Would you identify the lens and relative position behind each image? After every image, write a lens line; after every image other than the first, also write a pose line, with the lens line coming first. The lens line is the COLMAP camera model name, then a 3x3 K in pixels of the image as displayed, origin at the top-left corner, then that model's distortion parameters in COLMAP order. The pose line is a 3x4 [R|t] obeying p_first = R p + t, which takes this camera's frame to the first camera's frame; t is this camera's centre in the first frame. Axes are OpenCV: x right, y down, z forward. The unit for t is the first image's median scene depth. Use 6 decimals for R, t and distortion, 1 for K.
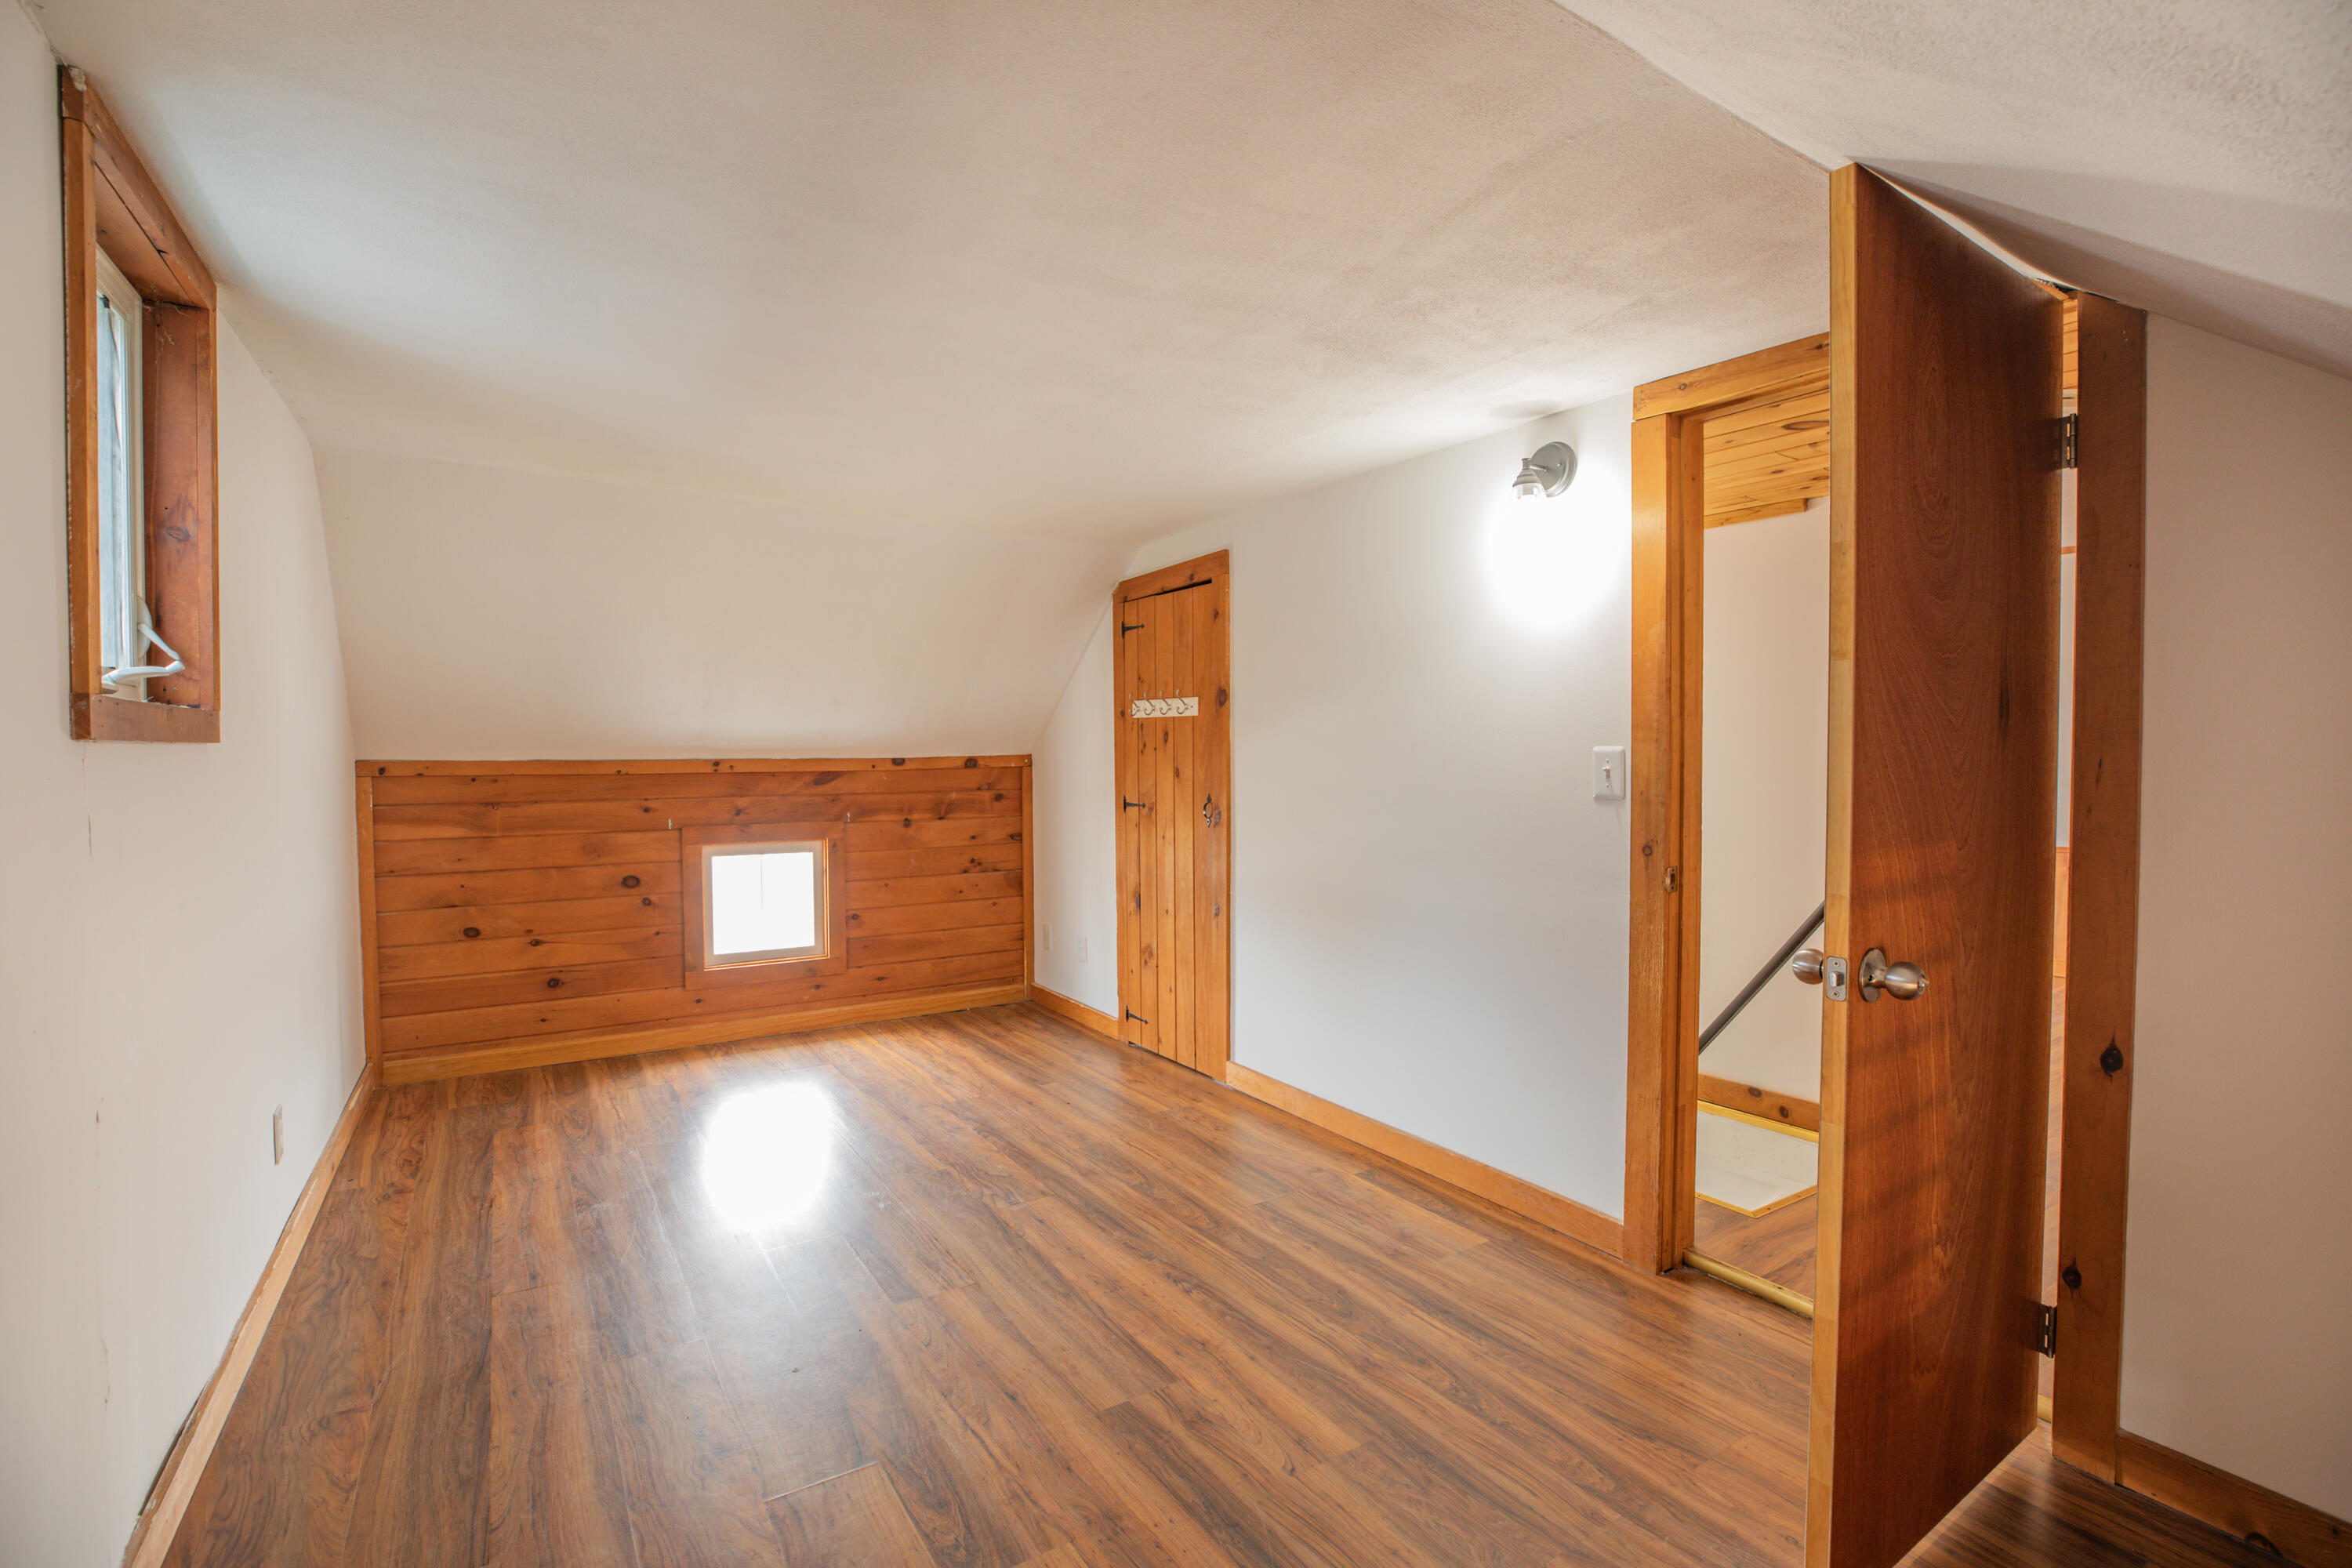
lens RADIAL K [[1073.3, 0, 1180.9], [0, 1073.3, 790.5], [0, 0, 1]] dist [-0.041772, 0.009143]
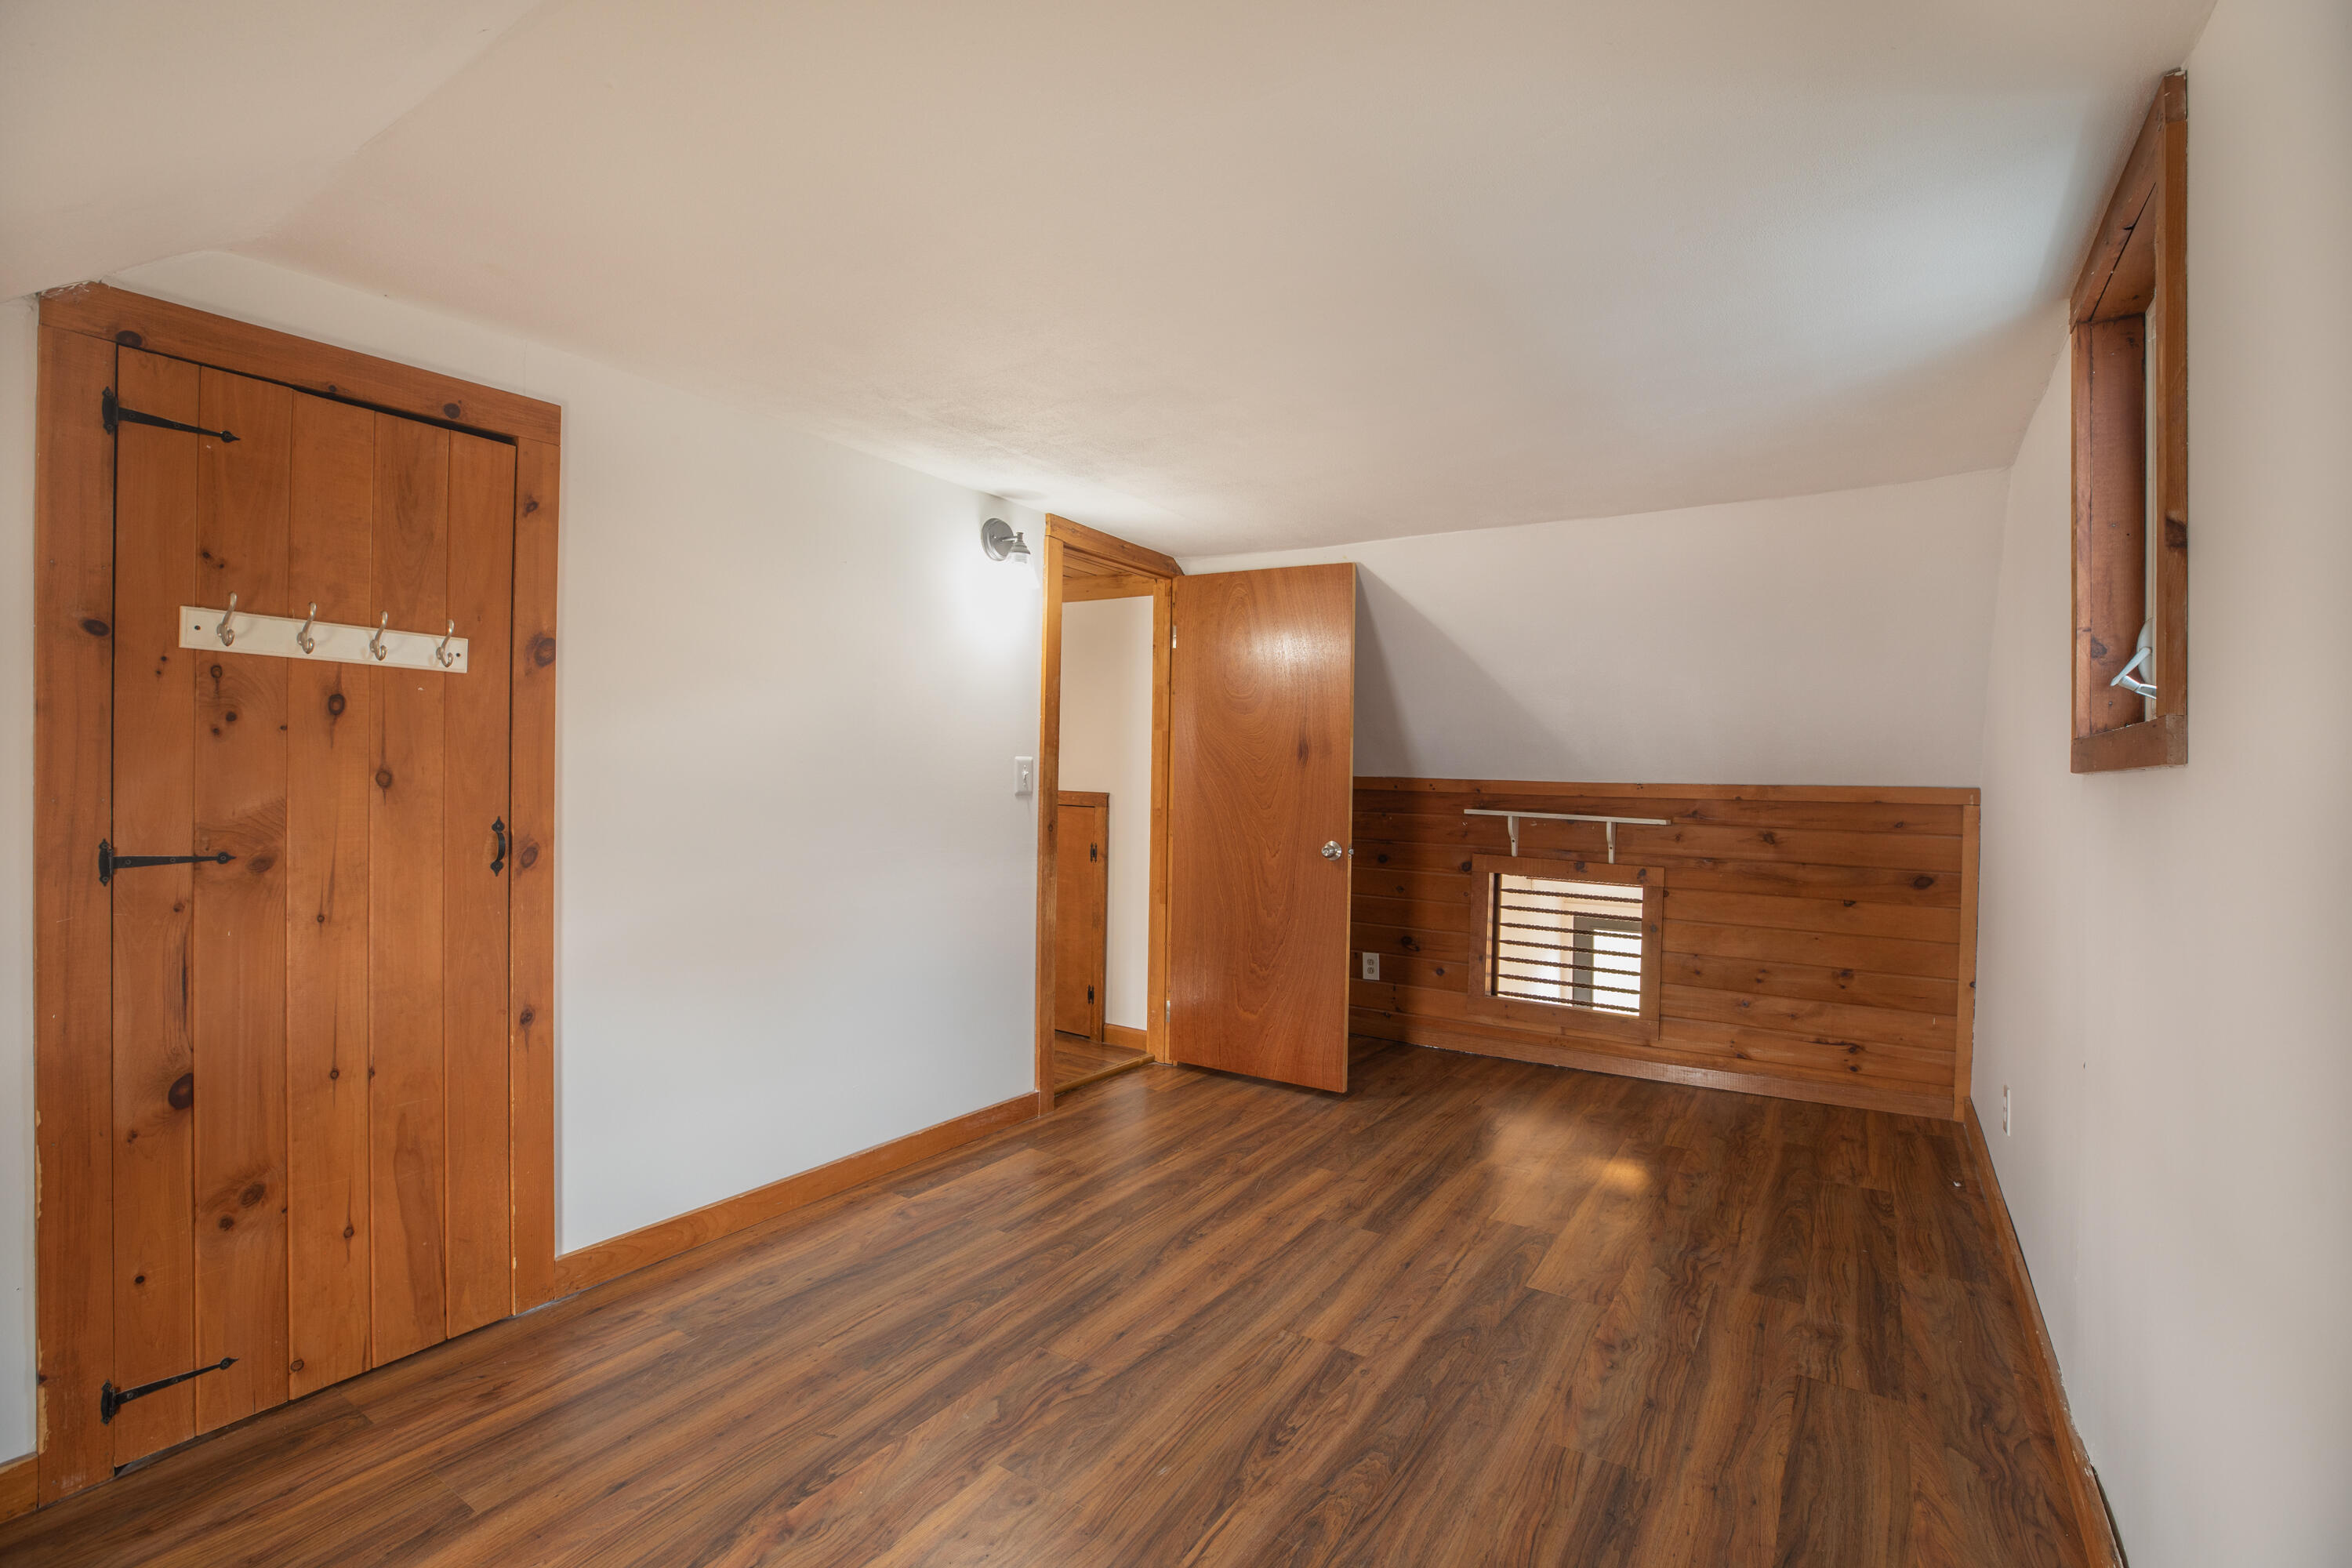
lens RADIAL K [[1073.3, 0, 1174.6], [0, 1073.3, 774.2], [0, 0, 1]] dist [-0.041772, 0.009143]
pose [[-0.409817, -0.012505, 0.912082, -0.916288], [0.005016, 0.999860, 0.015963, -0.039104], [-0.912154, 0.011117, -0.409697, 1.337795]]
